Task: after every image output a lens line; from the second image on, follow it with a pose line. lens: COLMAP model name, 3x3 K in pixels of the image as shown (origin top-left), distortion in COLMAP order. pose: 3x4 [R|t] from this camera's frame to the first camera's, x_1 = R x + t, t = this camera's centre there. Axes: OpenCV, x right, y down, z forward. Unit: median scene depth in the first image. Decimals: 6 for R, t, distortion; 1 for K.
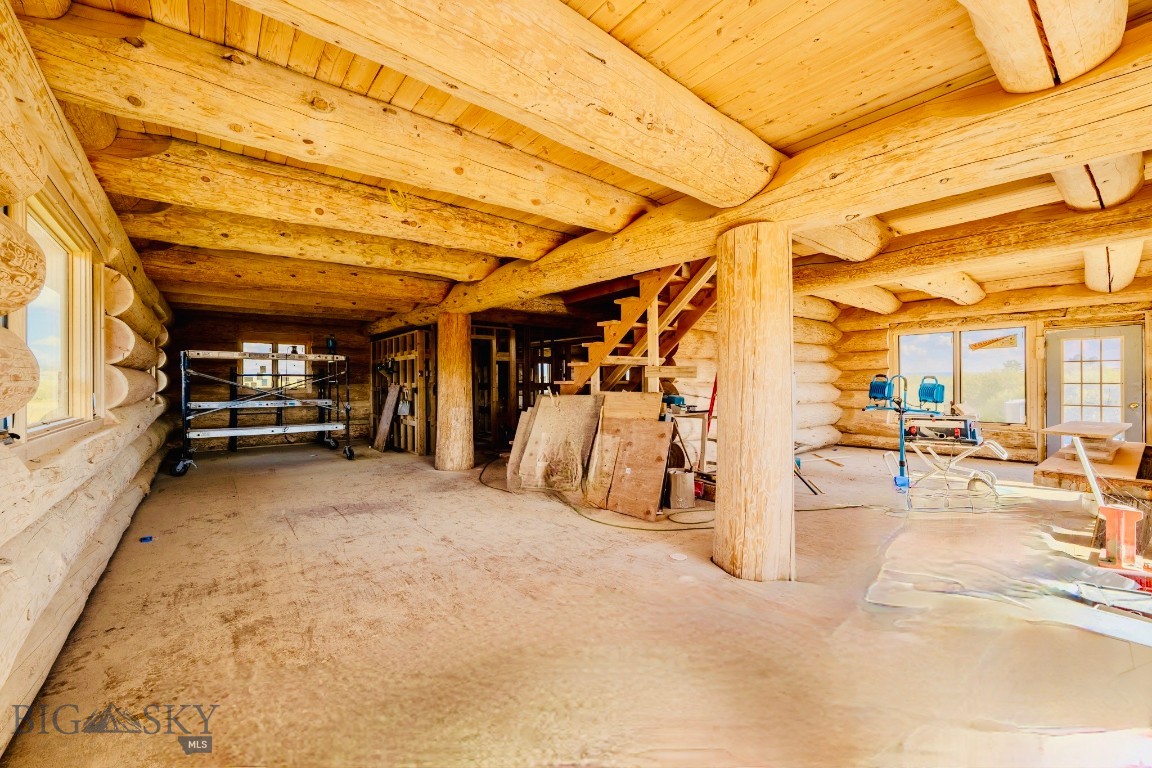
lens RADIAL K [[455.2, 0, 576.0], [0, 455.2, 384.0], [0, 0, 1]] dist [0.000407, 0.000090]
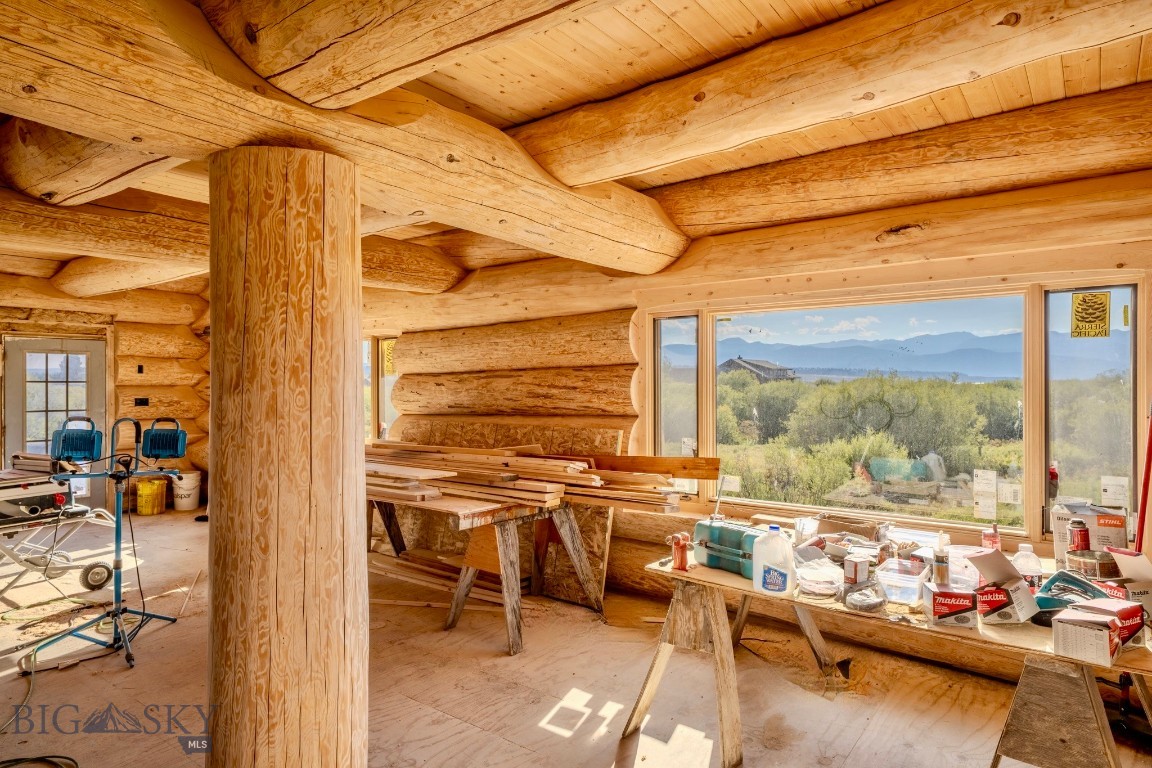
lens RADIAL K [[688.7, 0, 576.0], [0, 688.7, 384.0], [0, 0, 1]] dist [0.005060, 0.001049]
pose [[-0.238010, 0.002486, 0.971260, -0.447499], [0.007339, 0.999973, -0.000761, -0.082467], [-0.971235, 0.006947, -0.238021, 0.893447]]
